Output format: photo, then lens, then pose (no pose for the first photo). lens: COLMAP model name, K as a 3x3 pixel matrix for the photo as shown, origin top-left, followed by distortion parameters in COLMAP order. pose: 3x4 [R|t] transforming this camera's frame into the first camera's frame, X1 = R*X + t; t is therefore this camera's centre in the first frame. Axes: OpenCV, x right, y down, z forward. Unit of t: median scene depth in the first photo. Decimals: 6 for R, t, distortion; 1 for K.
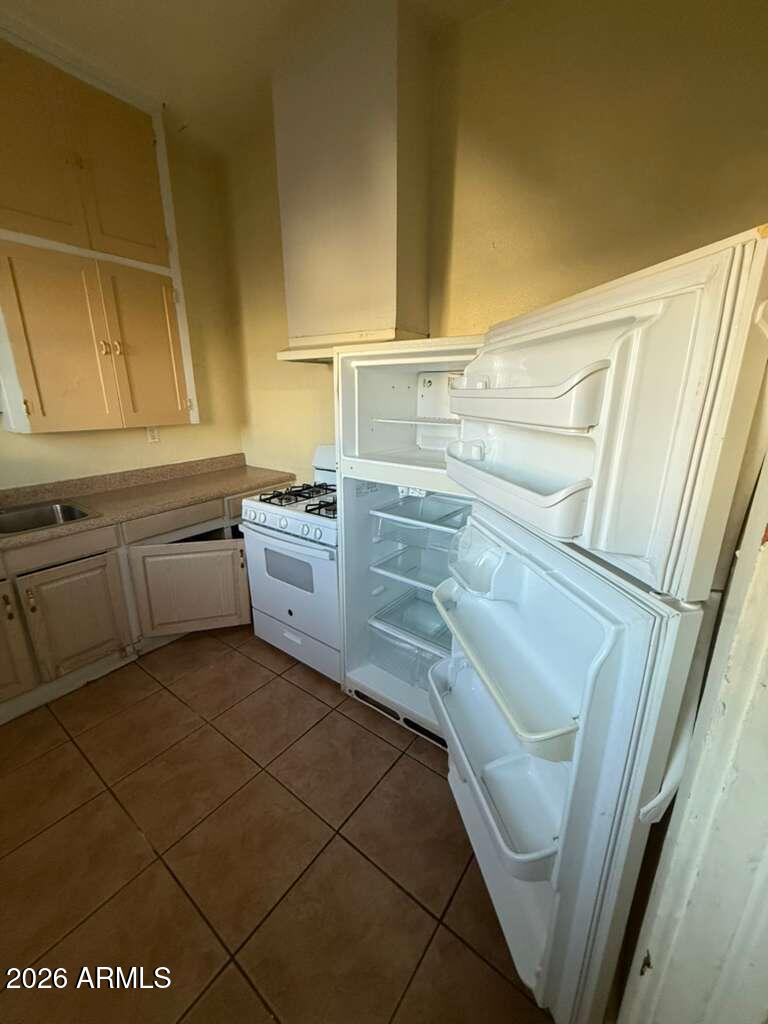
lens RADIAL K [[406.4, 0, 386.2], [0, 406.4, 509.3], [0, 0, 1]] dist [0.001115, -0.000414]
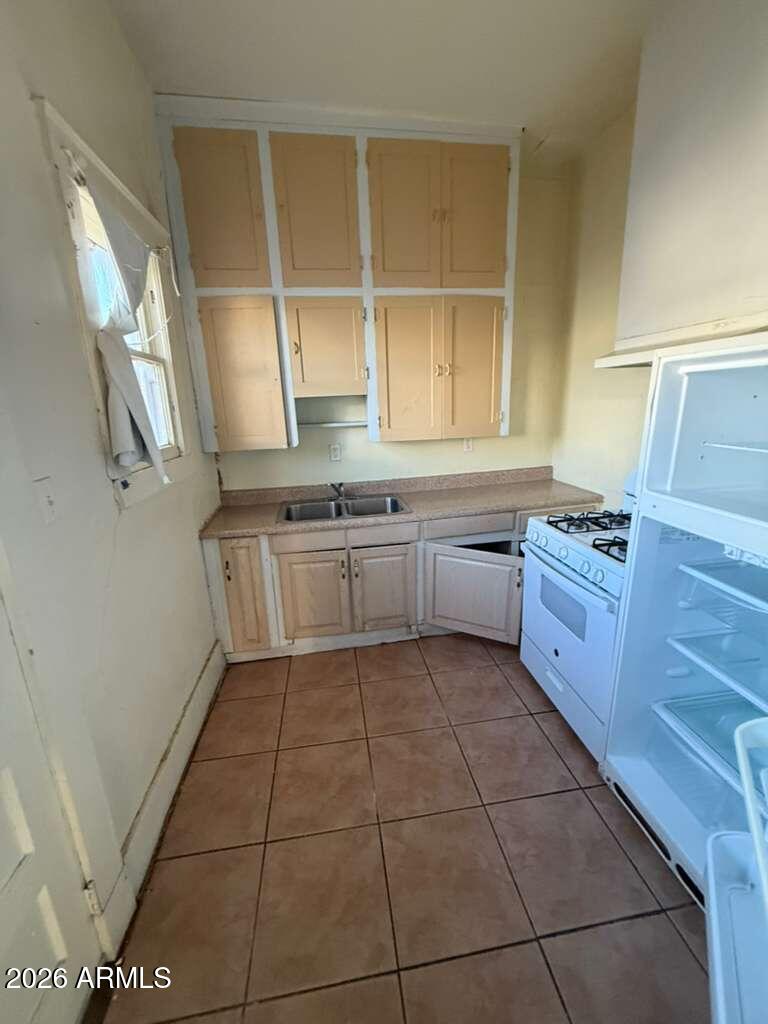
lens RADIAL K [[406.4, 0, 385.1], [0, 406.4, 510.2], [0, 0, 1]] dist [0.001115, -0.000414]
pose [[0.712590, 0.153496, -0.684584, 0.059048], [-0.158647, 0.985752, 0.055887, -0.043900], [0.683409, 0.068782, 0.726789, 0.078098]]
